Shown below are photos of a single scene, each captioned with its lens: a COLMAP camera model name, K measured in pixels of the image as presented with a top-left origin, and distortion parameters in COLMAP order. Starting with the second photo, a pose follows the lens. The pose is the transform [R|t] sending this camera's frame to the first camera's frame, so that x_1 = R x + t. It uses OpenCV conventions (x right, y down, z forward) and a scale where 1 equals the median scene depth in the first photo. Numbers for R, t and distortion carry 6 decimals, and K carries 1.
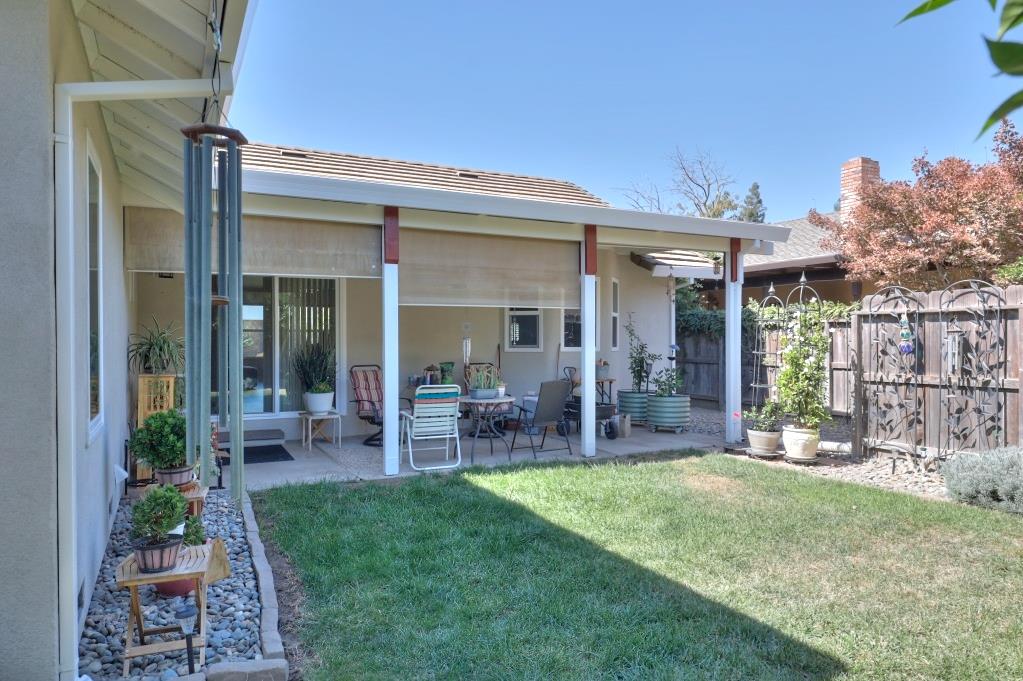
lens RADIAL K [[675.8, 0, 518.3], [0, 675.8, 342.6], [0, 0, 1]] dist [0.009379, 0.001825]
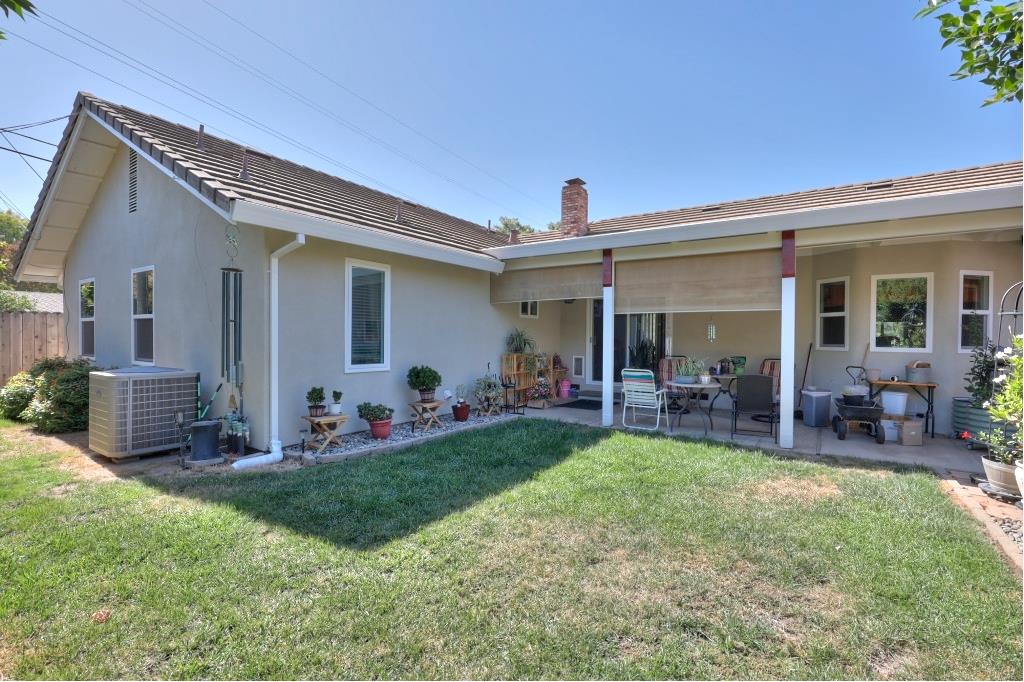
lens RADIAL K [[461.3, 0, 512.2], [0, 461.3, 335.5], [0, 0, 1]] dist [0.002880, 0.000374]
pose [[0.485433, 0.003876, -0.874265, 0.541135], [-0.014926, 0.999881, -0.003854, -0.000252], [0.874146, 0.014920, 0.485434, 0.275390]]
